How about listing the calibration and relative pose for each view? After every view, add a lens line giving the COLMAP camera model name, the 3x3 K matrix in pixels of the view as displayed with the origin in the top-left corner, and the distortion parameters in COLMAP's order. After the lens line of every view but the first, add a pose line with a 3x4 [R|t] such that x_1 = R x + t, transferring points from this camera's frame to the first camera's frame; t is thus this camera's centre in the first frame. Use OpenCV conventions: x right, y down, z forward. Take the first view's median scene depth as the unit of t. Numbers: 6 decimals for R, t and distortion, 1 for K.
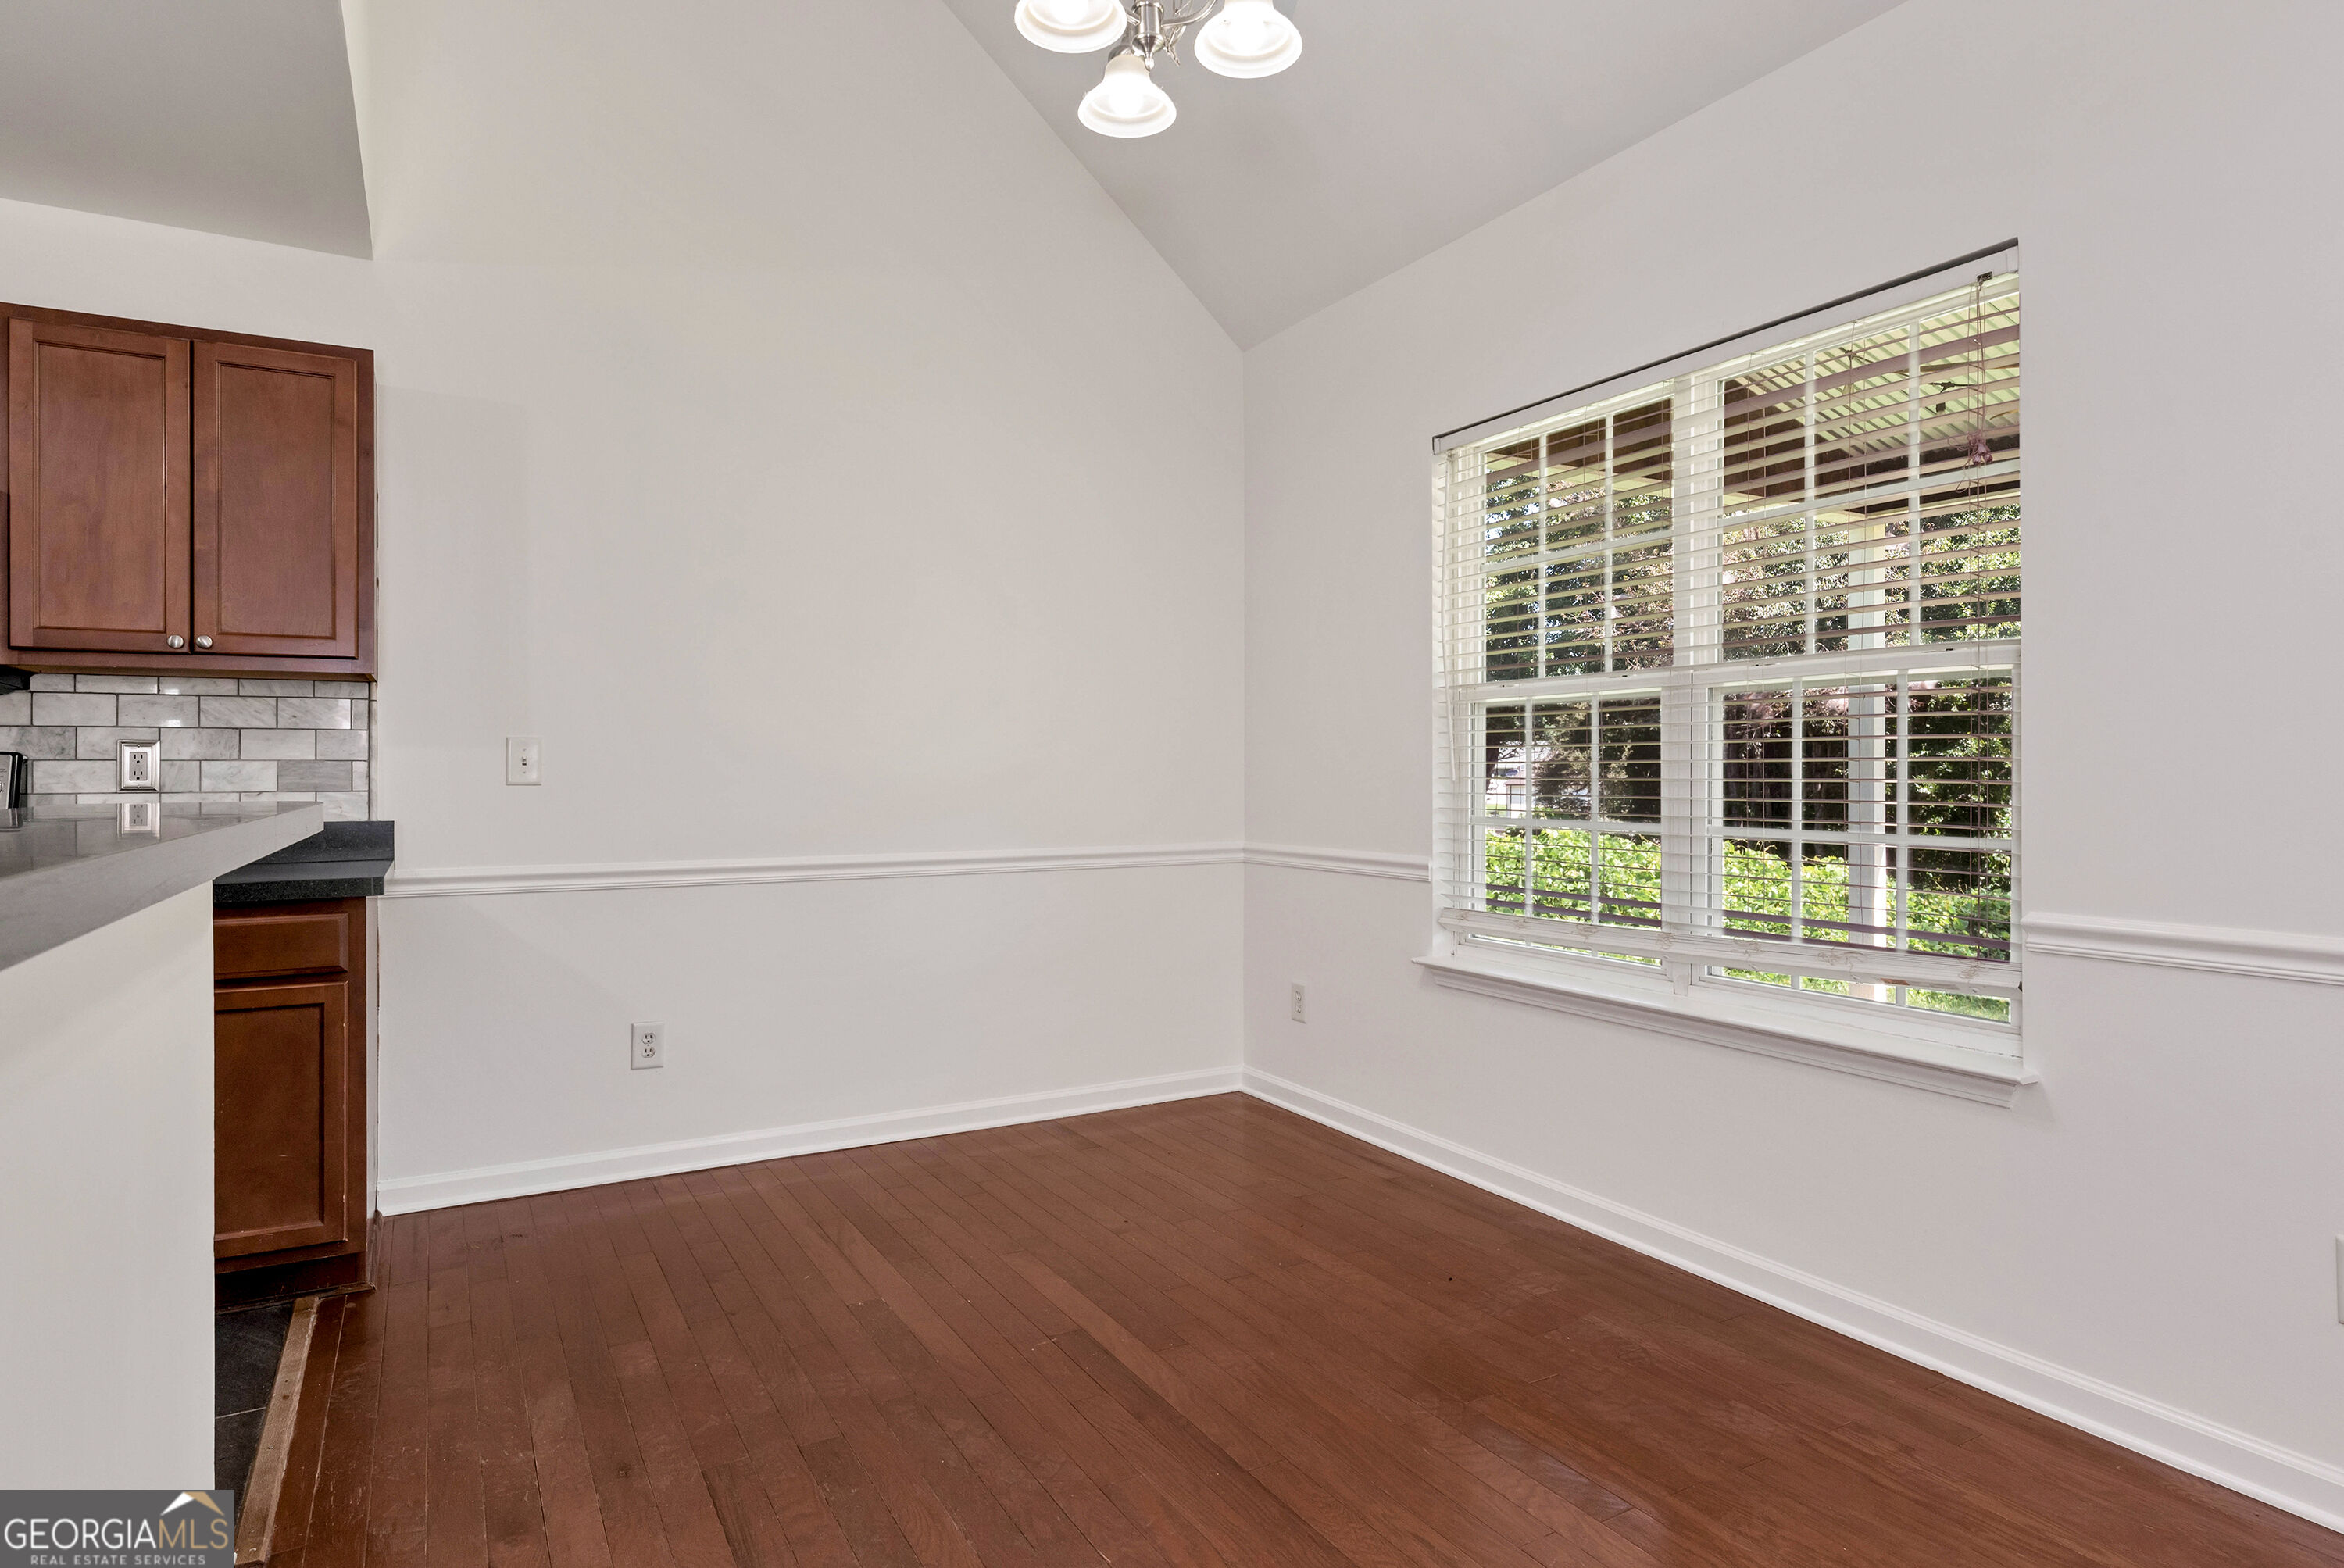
lens RADIAL K [[1294.6, 0, 1188.4], [0, 1294.6, 769.3], [0, 0, 1]] dist [-0.002254, -0.000394]
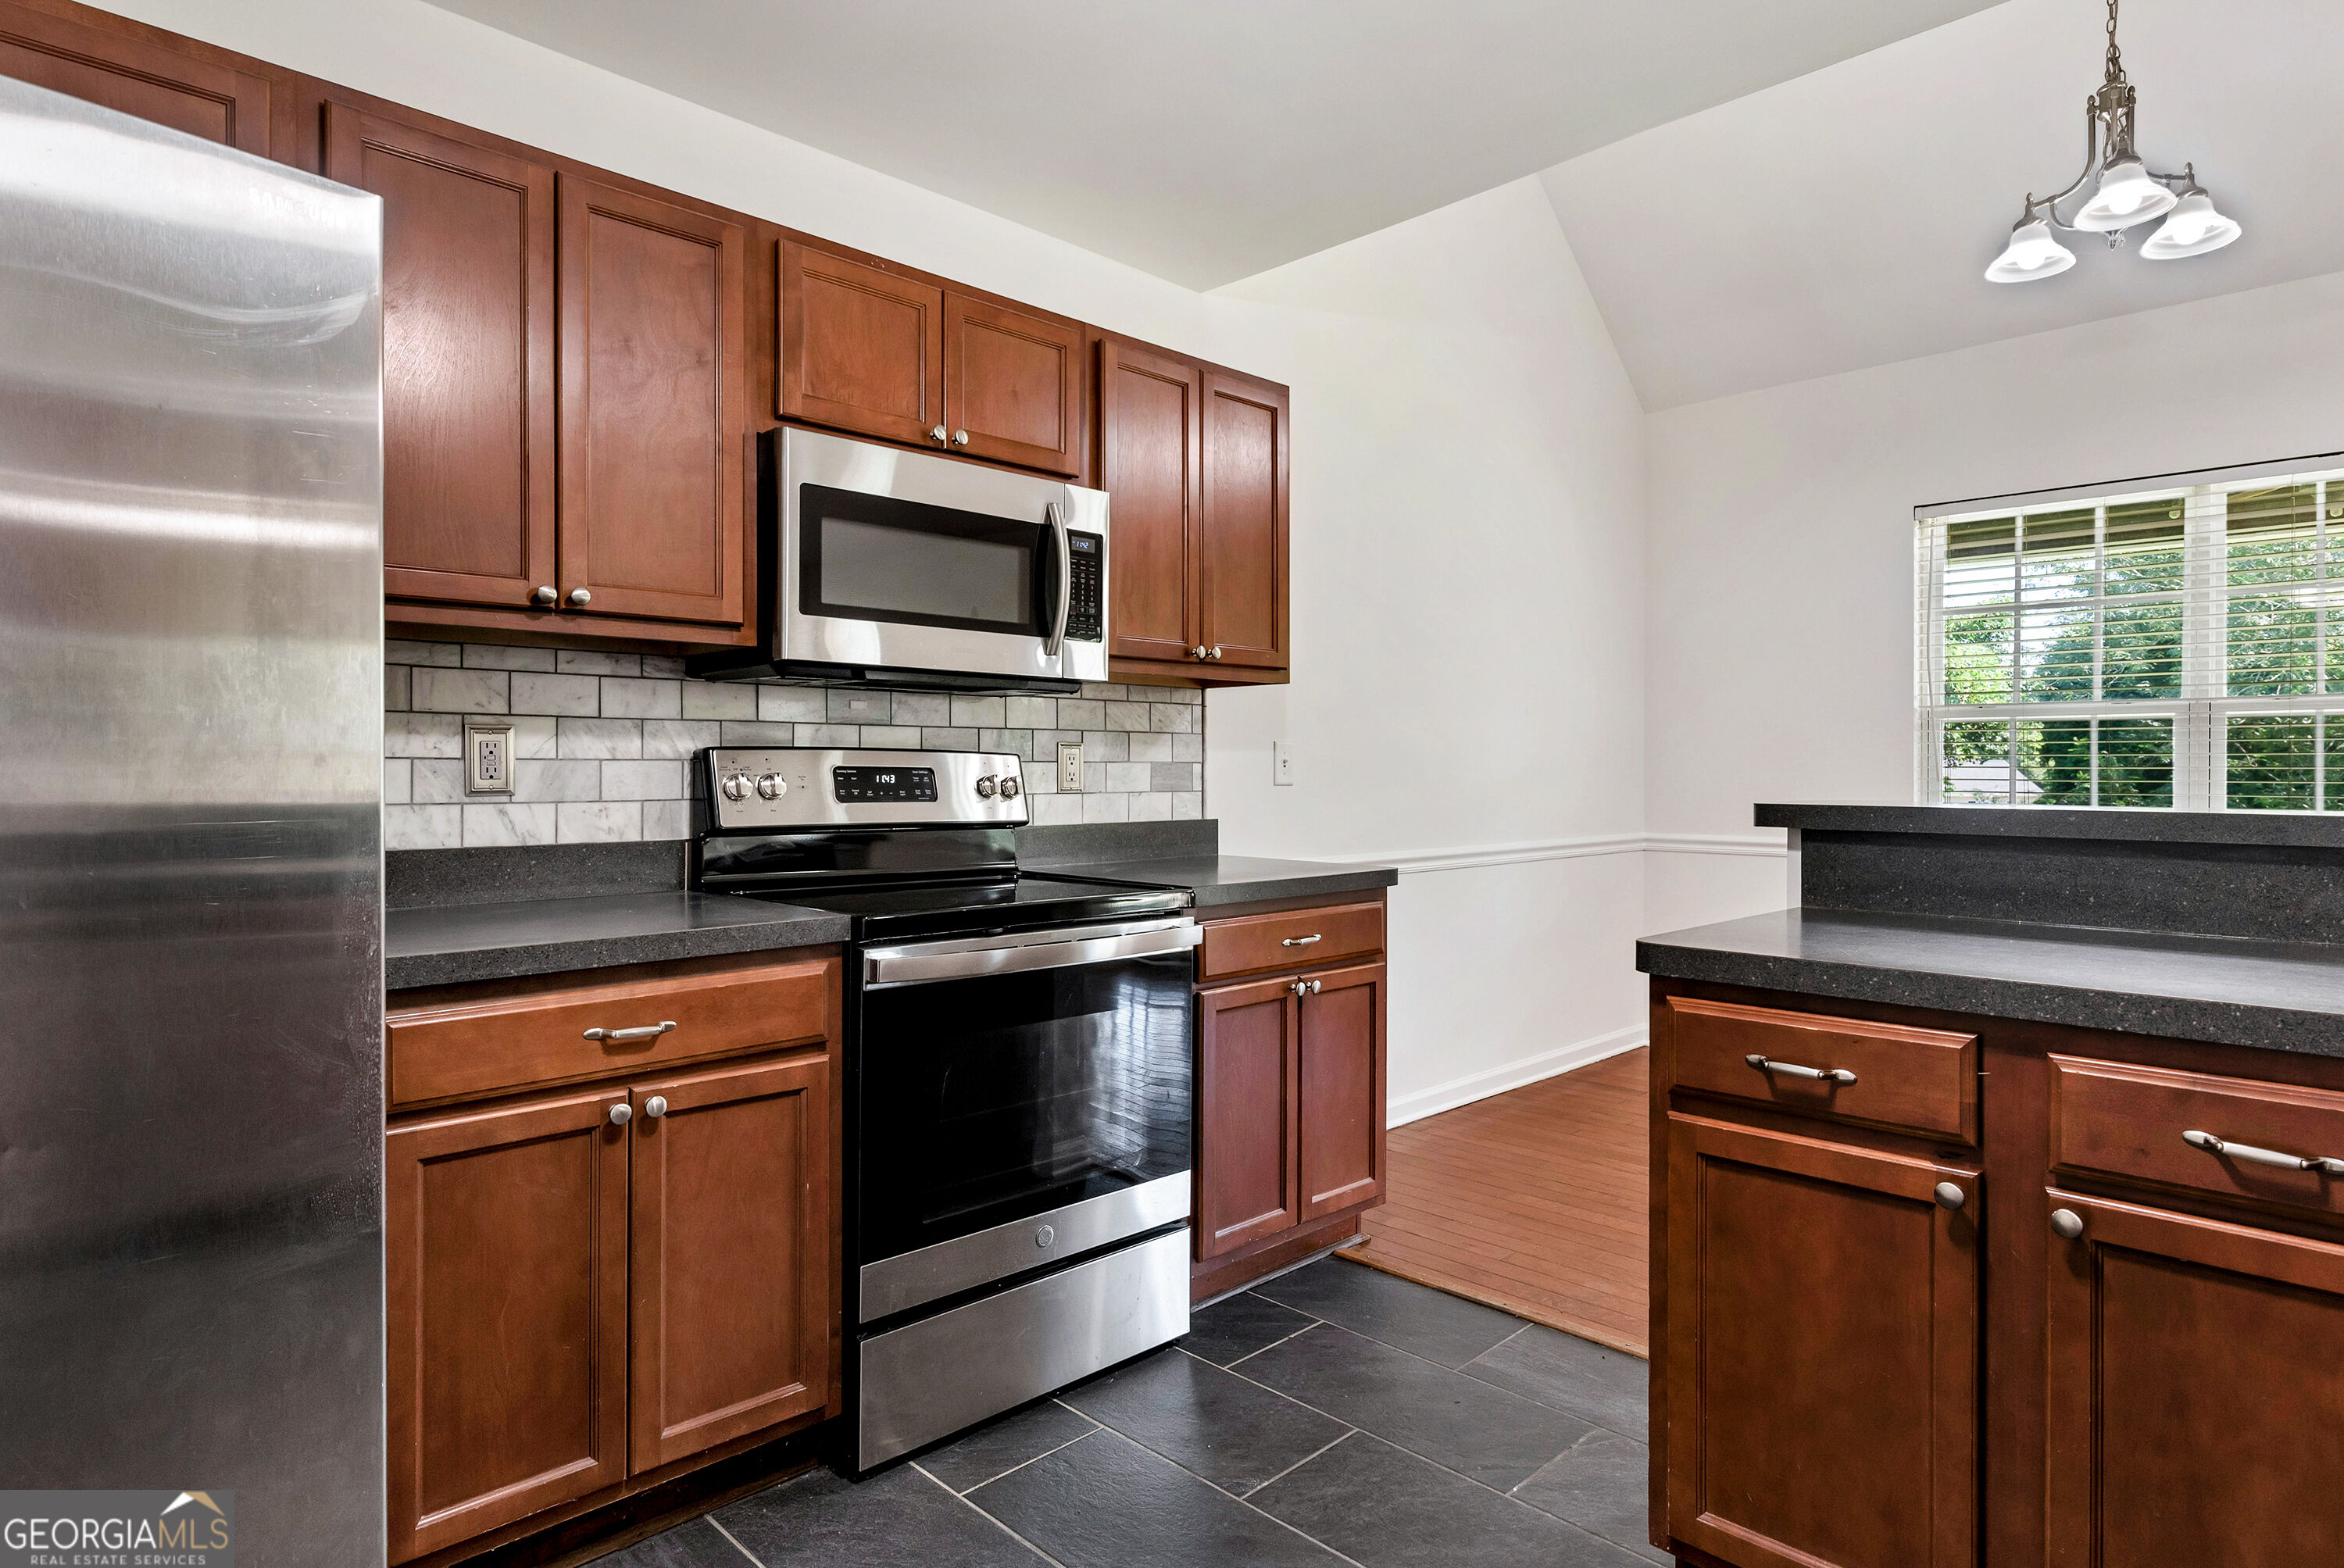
lens RADIAL K [[1294.6, 0, 1188.4], [0, 1294.6, 769.3], [0, 0, 1]] dist [-0.002254, -0.000394]
pose [[0.965897, 0.002437, 0.258914, -0.968455], [-0.002530, 0.999997, 0.000022, -0.001594], [-0.258913, -0.000676, 0.965900, -0.030591]]
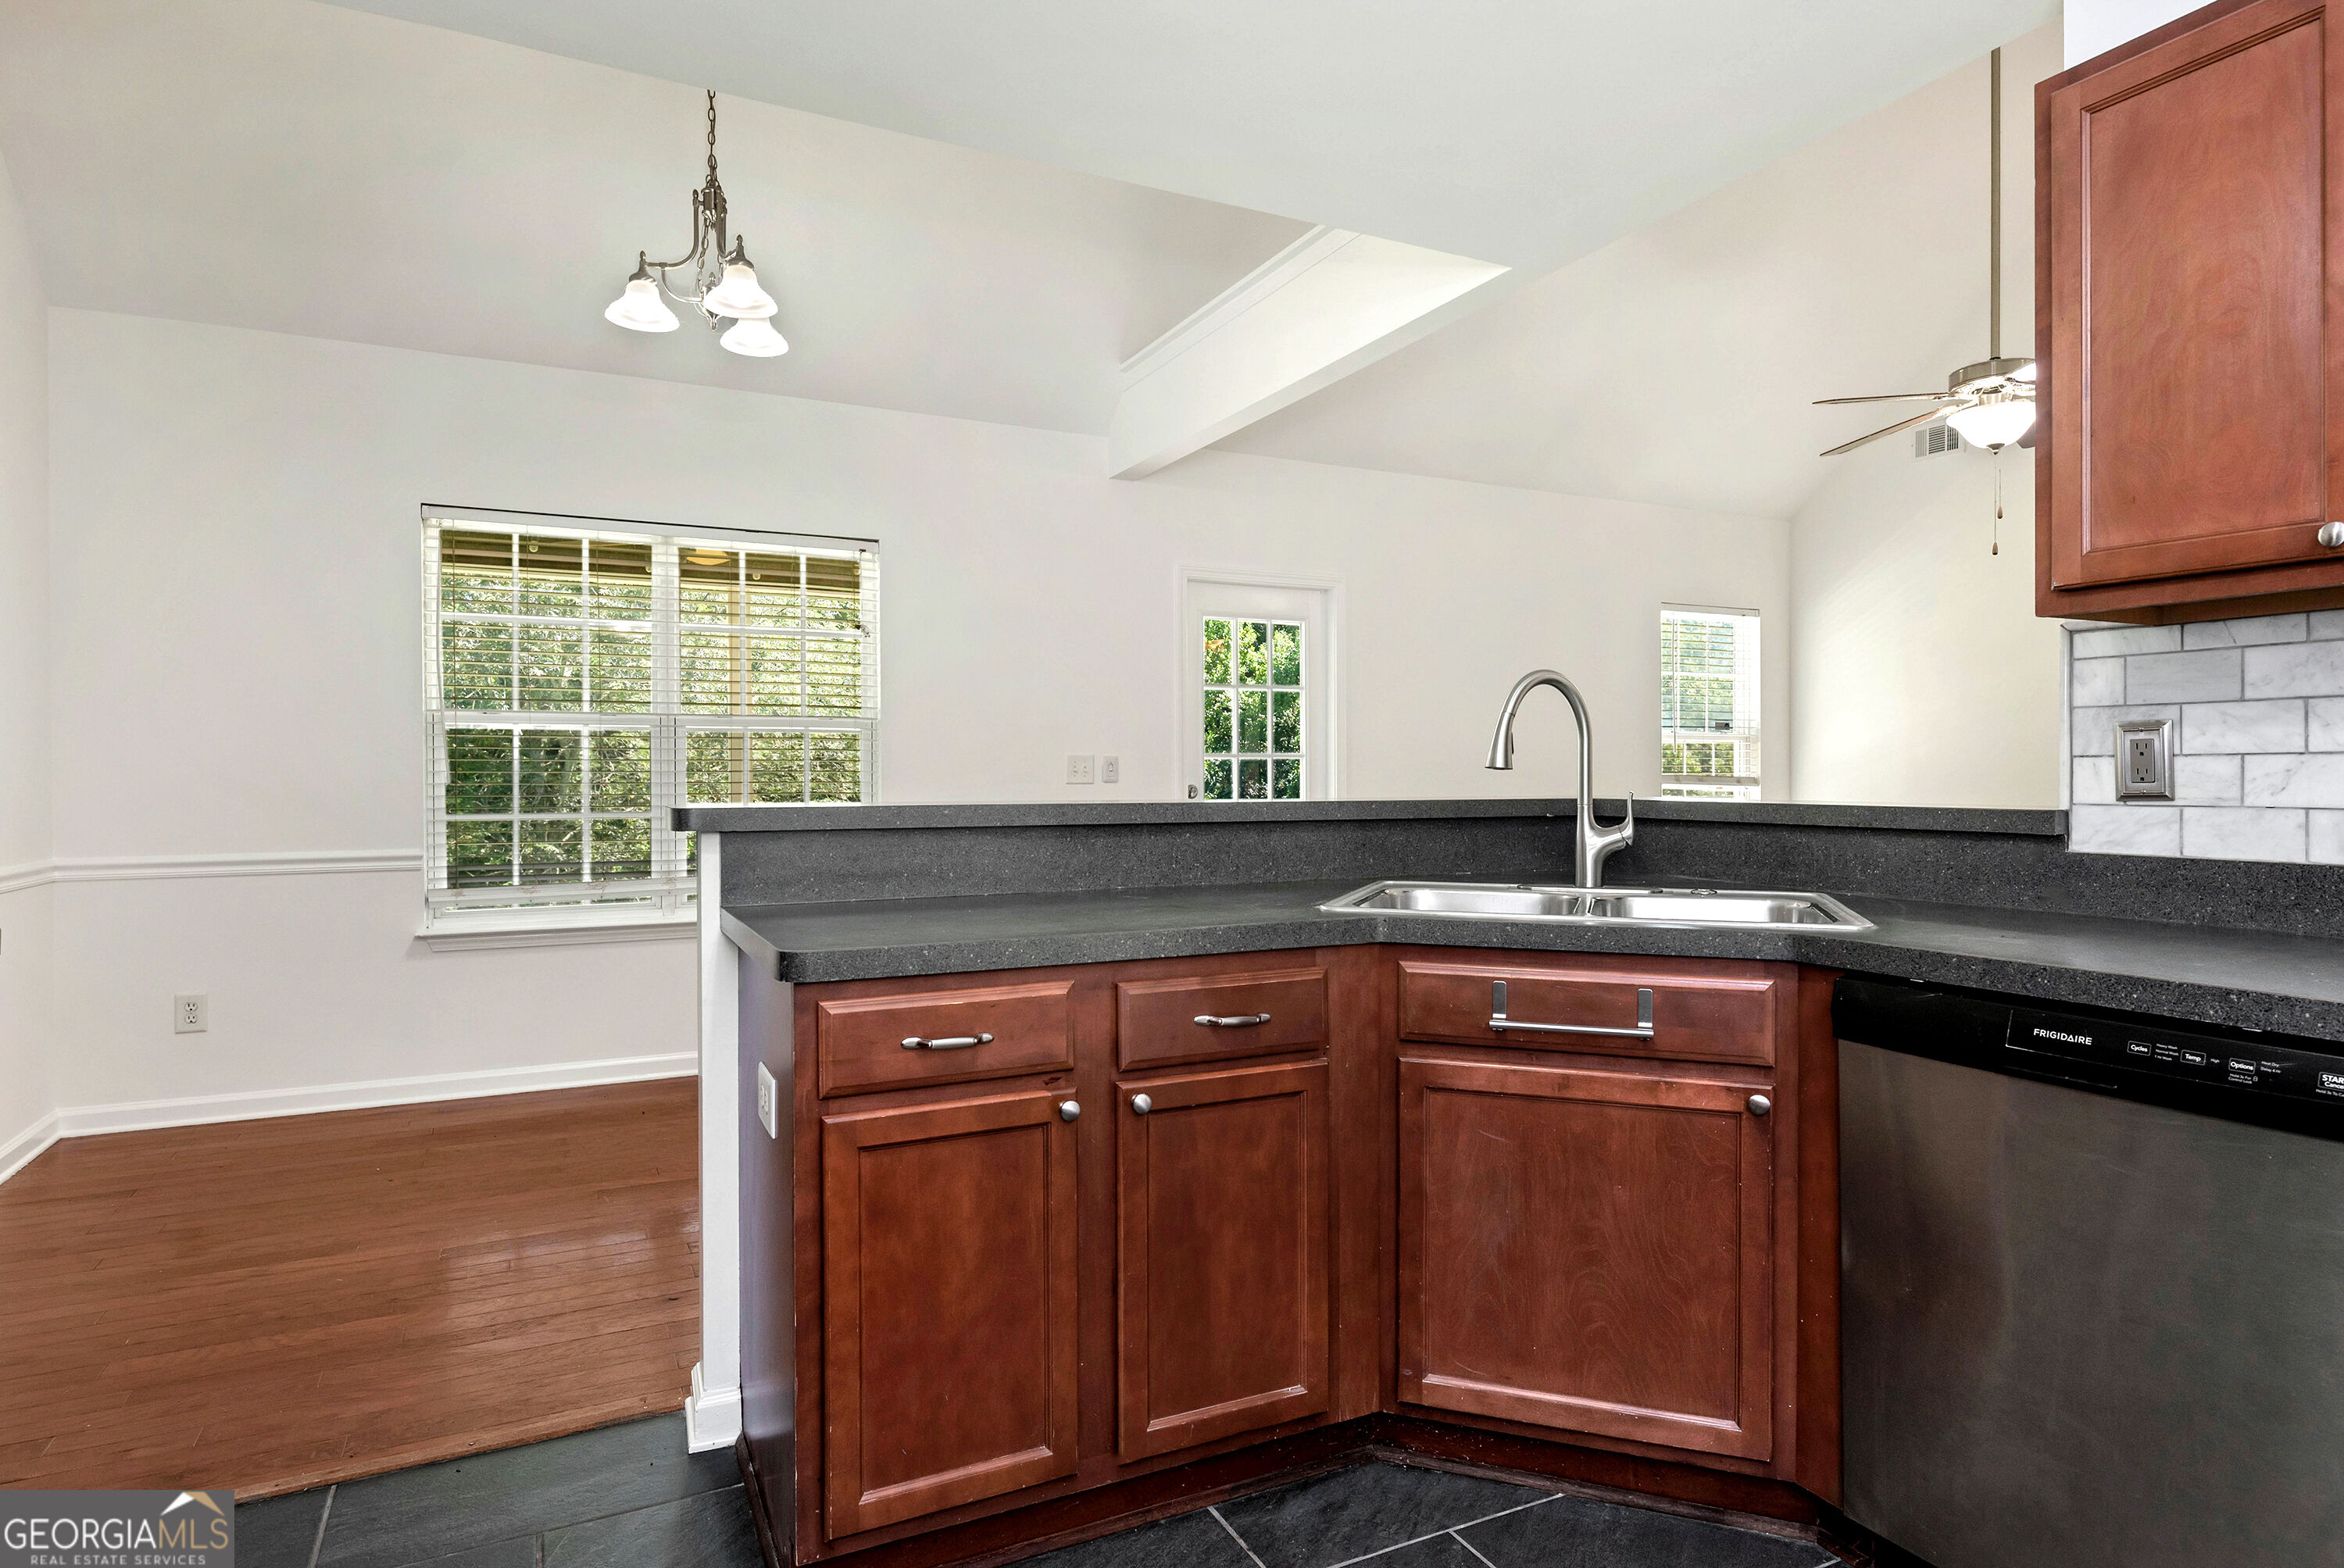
lens RADIAL K [[1290.0, 0, 1168.4], [0, 1290.0, 778.8], [0, 0, 1]] dist [0.002105, 0.001217]
pose [[0.062242, -0.000378, 0.998061, -1.162262], [0.000546, 1.000000, 0.000345, 0.000647], [-0.998061, 0.000524, 0.062242, 0.264798]]
